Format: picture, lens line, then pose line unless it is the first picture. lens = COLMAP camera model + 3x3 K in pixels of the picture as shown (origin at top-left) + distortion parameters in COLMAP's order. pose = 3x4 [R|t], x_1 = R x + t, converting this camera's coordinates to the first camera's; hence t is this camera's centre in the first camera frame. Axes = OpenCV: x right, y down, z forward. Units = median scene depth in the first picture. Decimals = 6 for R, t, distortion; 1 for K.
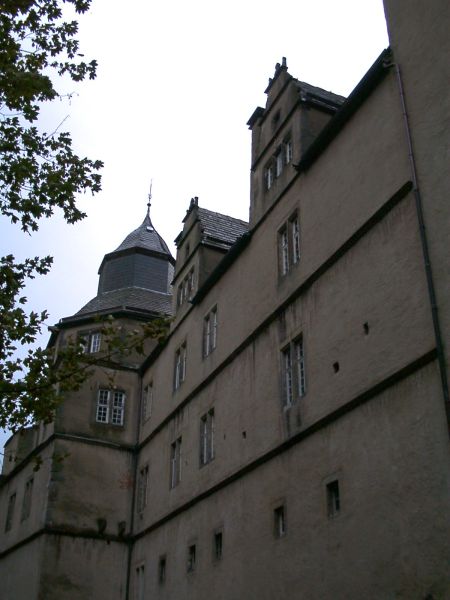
lens RADIAL K [[745.3, 0, 225.0], [0, 745.3, 300.0], [0, 0, 1]] dist [-0.038169, 0.022910]
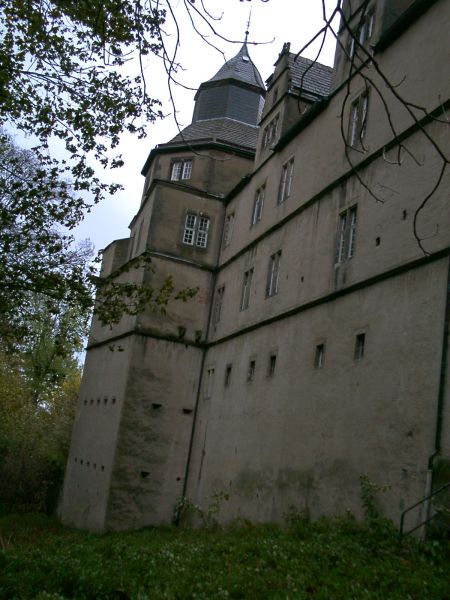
lens RADIAL K [[745.3, 0, 225.0], [0, 745.3, 300.0], [0, 0, 1]] dist [-0.038169, 0.022910]
pose [[0.988479, 0.104134, -0.109839, 0.028909], [-0.071167, 0.960251, 0.269913, -0.075338], [0.133580, -0.258987, 0.956599, -0.121027]]
